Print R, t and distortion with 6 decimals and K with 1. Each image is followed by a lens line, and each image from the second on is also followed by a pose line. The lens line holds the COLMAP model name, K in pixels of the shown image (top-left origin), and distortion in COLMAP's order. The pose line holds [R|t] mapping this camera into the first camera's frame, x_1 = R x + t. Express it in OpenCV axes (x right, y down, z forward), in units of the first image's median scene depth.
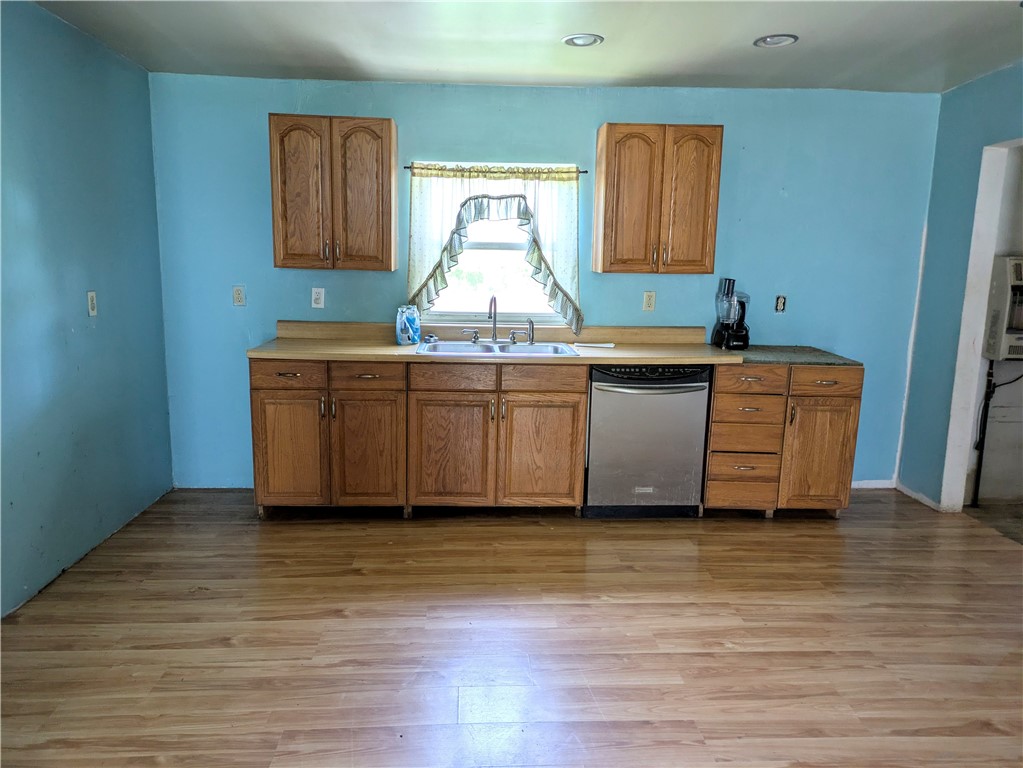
lens RADIAL K [[756.8, 0, 513.5], [0, 756.8, 384.3], [0, 0, 1]] dist [0.052078, -0.027721]
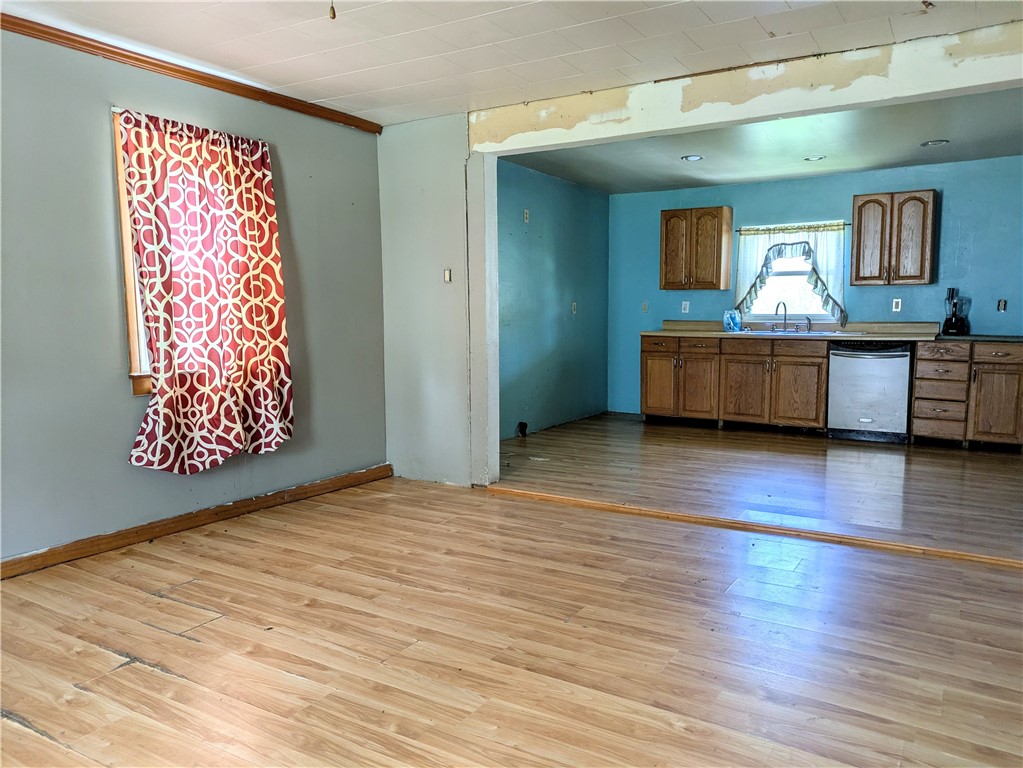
lens RADIAL K [[756.8, 0, 513.5], [0, 756.8, 384.3], [0, 0, 1]] dist [0.052078, -0.027721]
pose [[0.819687, 0.040937, -0.571347, 0.488700], [-0.076257, 0.996363, -0.038013, 0.184825], [0.567713, 0.074728, 0.819828, -0.752291]]
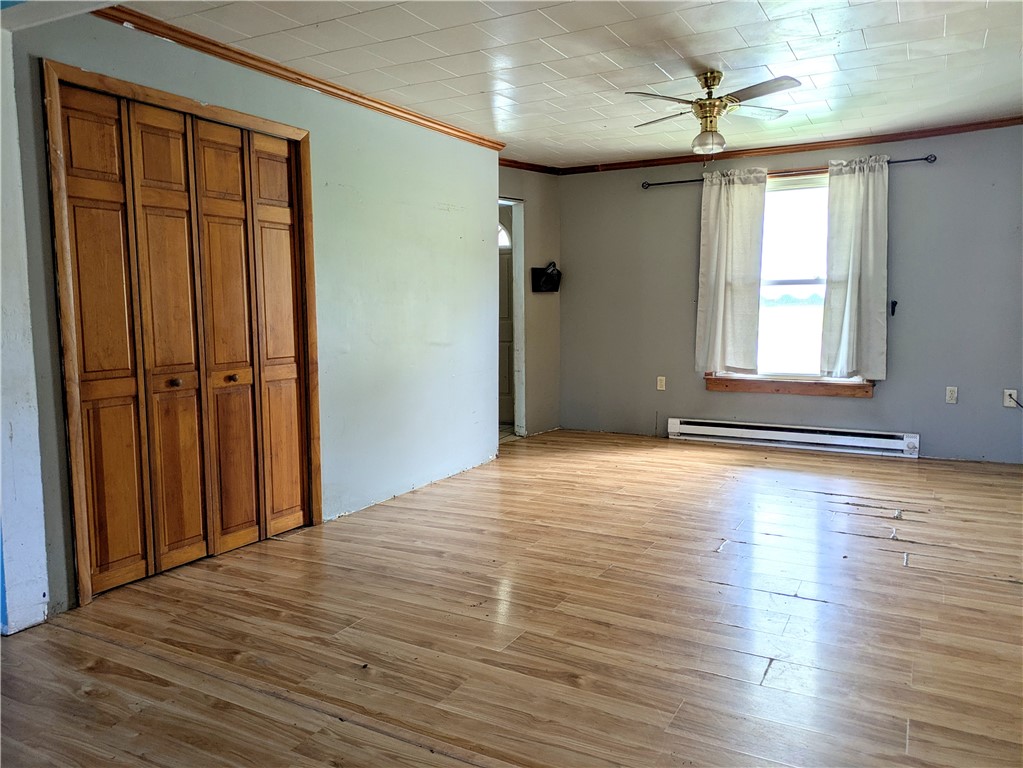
lens RADIAL K [[756.8, 0, 513.5], [0, 756.8, 384.3], [0, 0, 1]] dist [0.052078, -0.027721]
pose [[-0.851769, -0.064722, 0.519905, -0.226757], [0.082607, 0.963337, 0.255260, -0.054590], [-0.517365, 0.260370, -0.815194, 0.615601]]
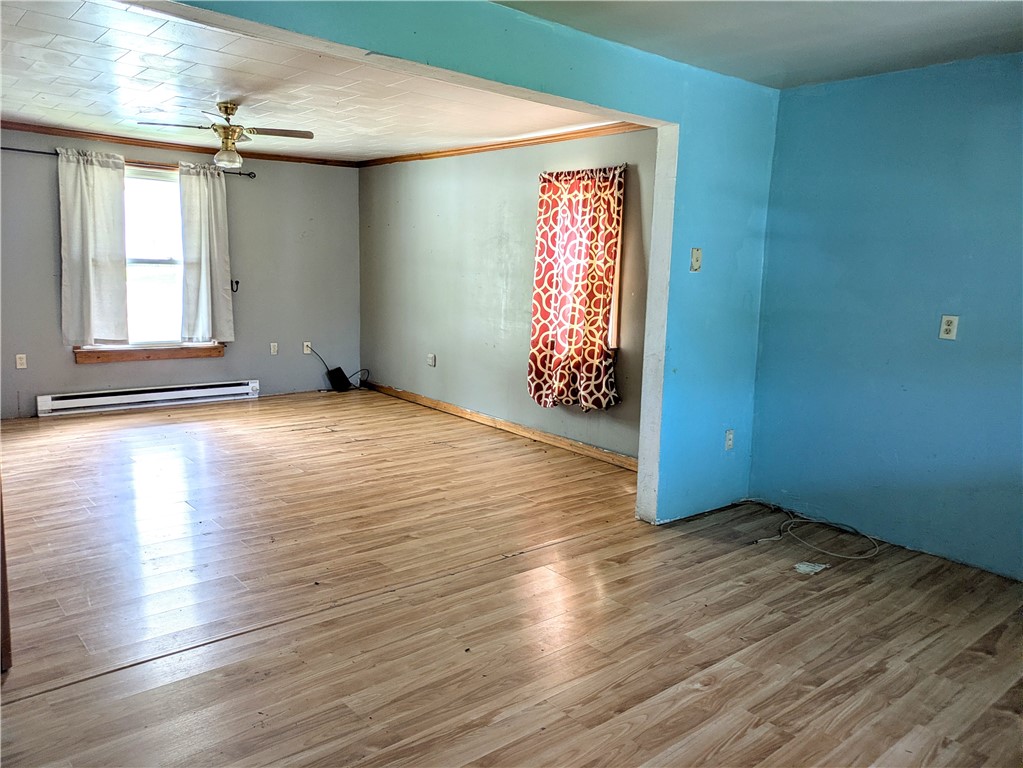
lens RADIAL K [[756.8, 0, 513.5], [0, 756.8, 384.3], [0, 0, 1]] dist [0.052078, -0.027721]
pose [[-0.791944, 0.052931, -0.608295, 0.523772], [-0.143958, 0.951965, 0.270256, -0.139711], [0.593381, 0.301596, -0.746283, 0.907870]]
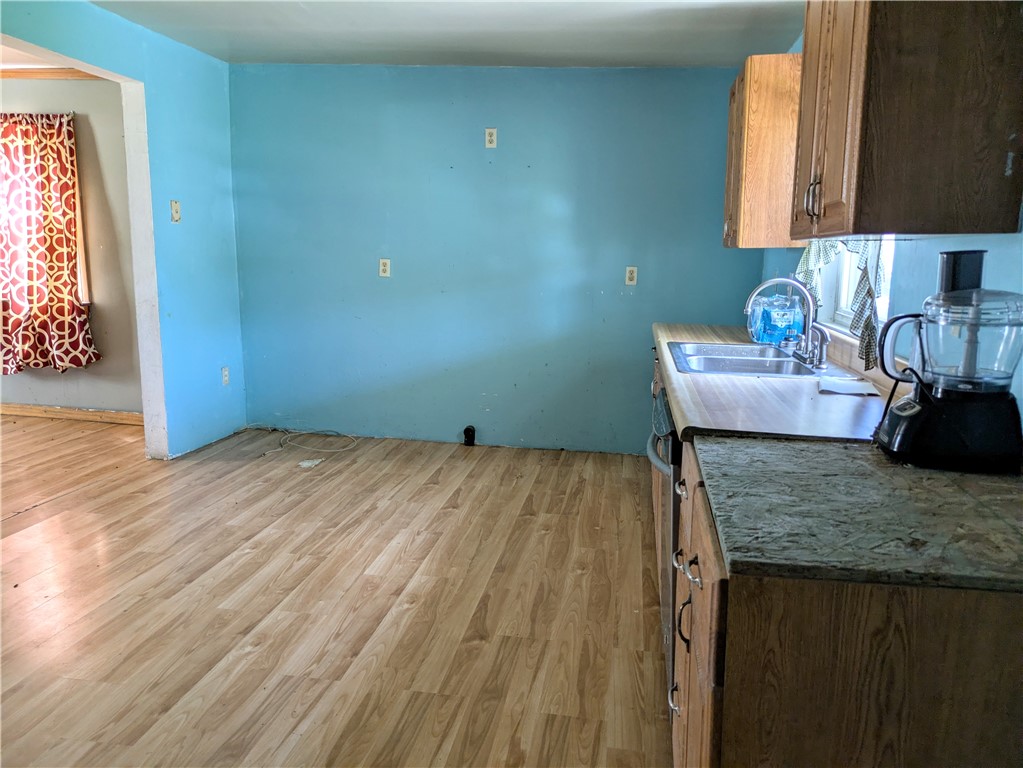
lens RADIAL K [[756.8, 0, 513.5], [0, 756.8, 384.3], [0, 0, 1]] dist [0.052078, -0.027721]
pose [[-0.212169, 0.147717, -0.966004, 0.713080], [-0.189218, 0.963593, 0.188907, -0.118870], [0.958739, 0.222866, -0.176494, 0.966739]]
